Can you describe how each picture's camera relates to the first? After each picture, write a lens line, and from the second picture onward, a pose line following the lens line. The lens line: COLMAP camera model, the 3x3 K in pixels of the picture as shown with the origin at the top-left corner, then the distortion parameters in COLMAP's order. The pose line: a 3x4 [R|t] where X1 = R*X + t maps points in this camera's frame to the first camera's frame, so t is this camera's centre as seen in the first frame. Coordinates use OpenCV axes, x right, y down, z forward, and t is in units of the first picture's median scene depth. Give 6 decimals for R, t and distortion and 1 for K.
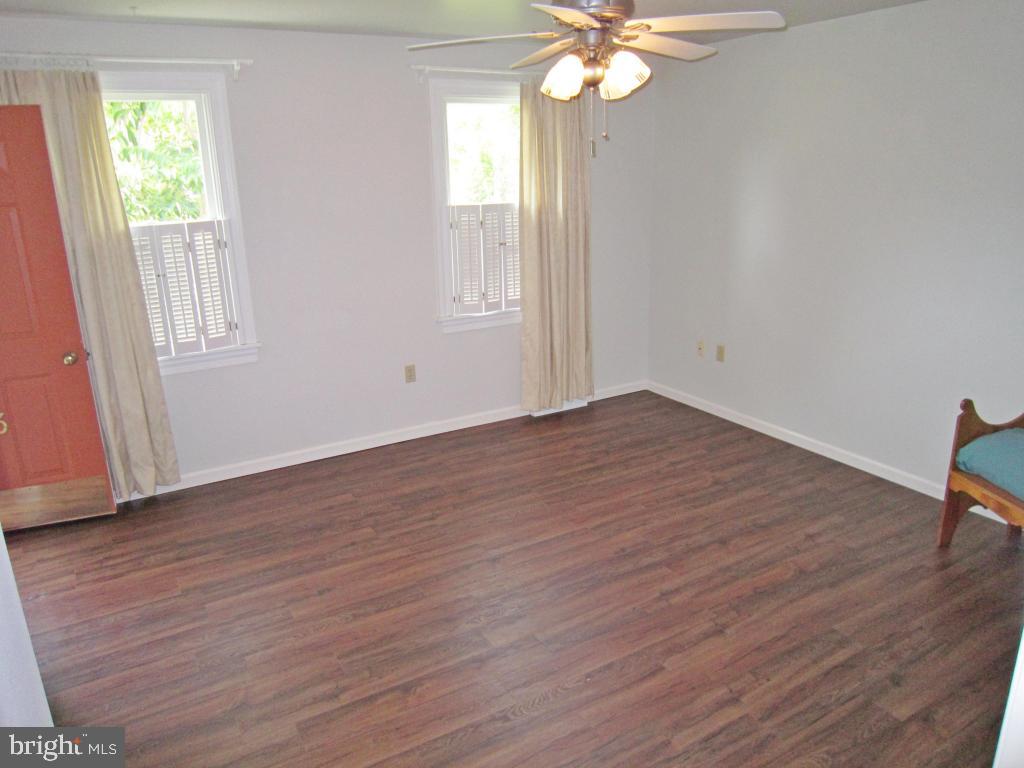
lens RADIAL K [[735.0, 0, 512.0], [0, 735.0, 384.0], [0, 0, 1]] dist [-0.077356, -0.000297]
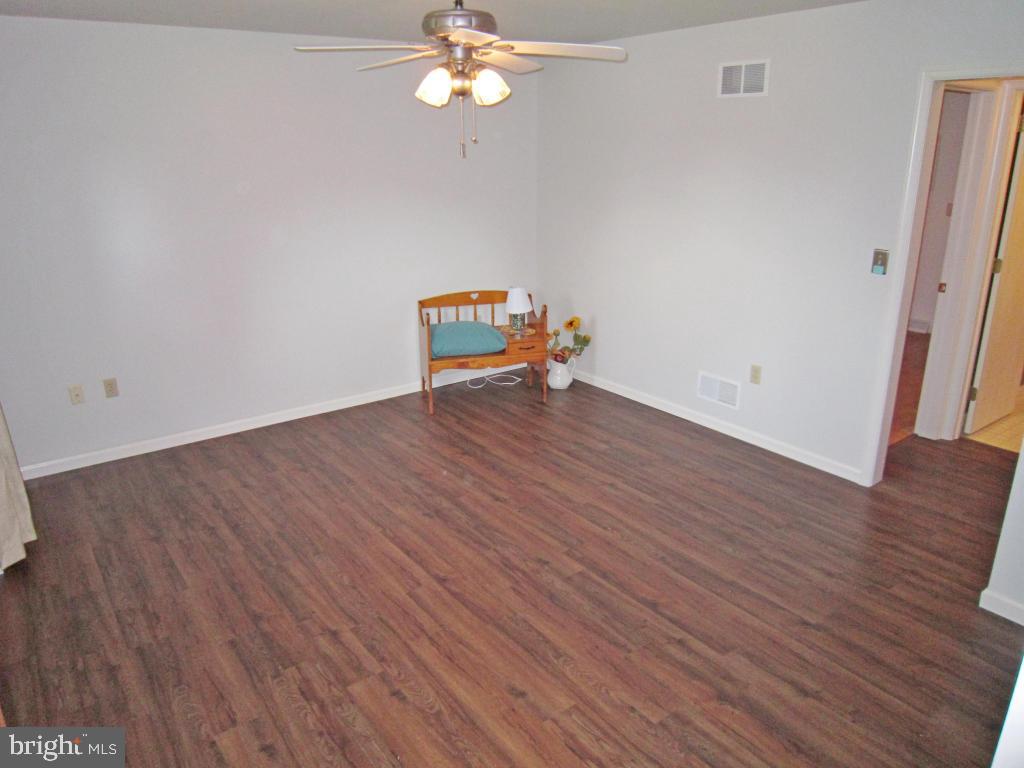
lens RADIAL K [[735.0, 0, 512.0], [0, 735.0, 384.0], [0, 0, 1]] dist [-0.077356, -0.000297]
pose [[-0.115262, -0.290498, 0.949908, -0.869831], [0.291123, 0.904411, 0.311910, -0.262195], [-0.949717, 0.312491, -0.019674, 0.856513]]
